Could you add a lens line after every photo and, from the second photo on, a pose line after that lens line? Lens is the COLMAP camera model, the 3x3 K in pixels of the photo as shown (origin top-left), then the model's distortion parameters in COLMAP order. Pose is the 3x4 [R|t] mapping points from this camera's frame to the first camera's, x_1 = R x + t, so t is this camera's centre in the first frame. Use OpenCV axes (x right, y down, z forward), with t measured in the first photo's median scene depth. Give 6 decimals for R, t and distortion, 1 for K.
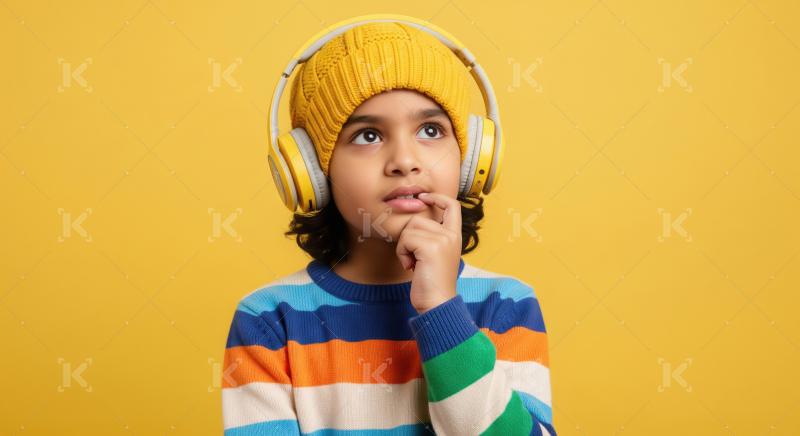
lens RADIAL K [[322.9, 0, 400.0], [0, 322.9, 218.0], [0, 0, 1]] dist [-0.000617, -0.000013]
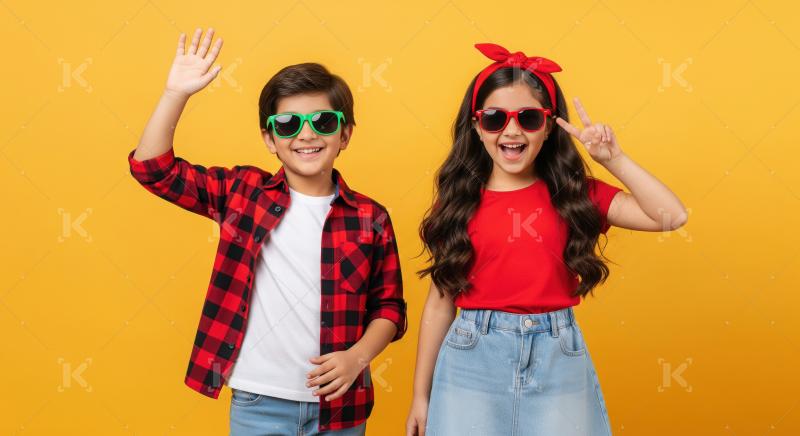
lens RADIAL K [[322.9, 0, 400.0], [0, 322.9, 218.0], [0, 0, 1]] dist [-0.000617, -0.000013]
pose [[0.999999, -0.000297, 0.001699, 1.857812], [0.000297, 1.000000, 0.000305, -0.000190], [-0.001699, -0.000305, 0.999999, -0.001845]]
